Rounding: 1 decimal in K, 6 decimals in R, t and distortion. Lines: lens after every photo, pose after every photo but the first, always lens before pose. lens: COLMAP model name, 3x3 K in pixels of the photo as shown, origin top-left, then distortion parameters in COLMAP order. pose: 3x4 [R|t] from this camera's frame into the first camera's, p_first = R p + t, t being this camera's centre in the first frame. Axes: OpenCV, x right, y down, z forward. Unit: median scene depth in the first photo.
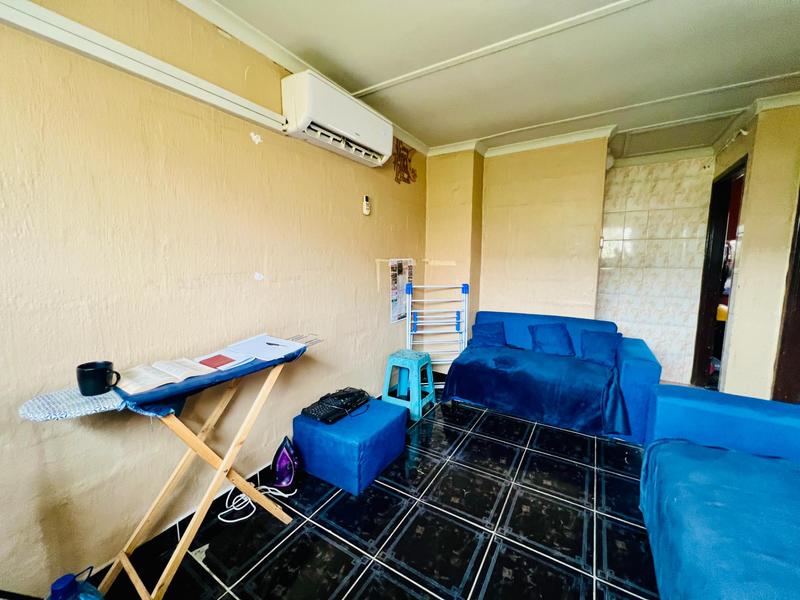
lens RADIAL K [[319.3, 0, 399.4], [0, 319.3, 298.1], [0, 0, 1]] dist [-0.003032, 0.000569]
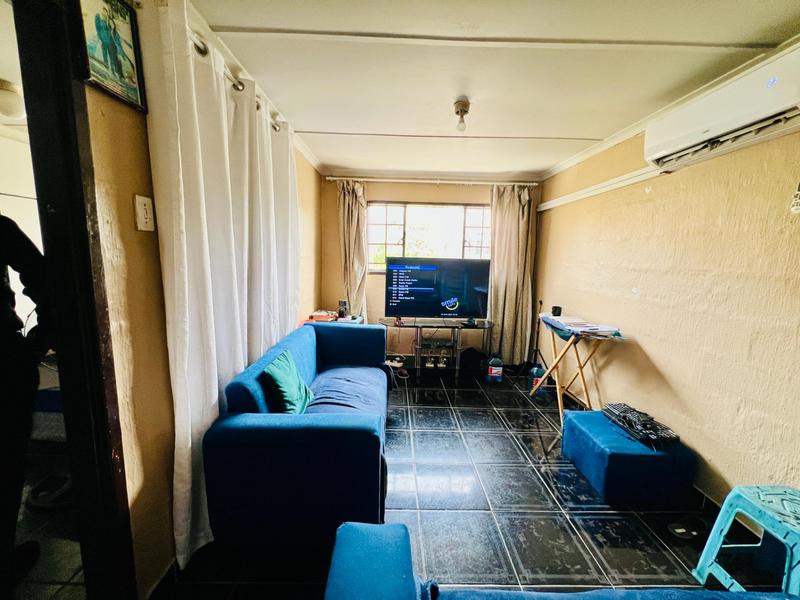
lens RADIAL K [[319.3, 0, 399.4], [0, 319.3, 298.1], [0, 0, 1]] dist [-0.003032, 0.000569]
pose [[-0.842501, 0.054572, -0.535923, 0.978196], [-0.086186, 0.968386, 0.234097, -0.228334], [0.531755, 0.243416, -0.811163, 1.344699]]
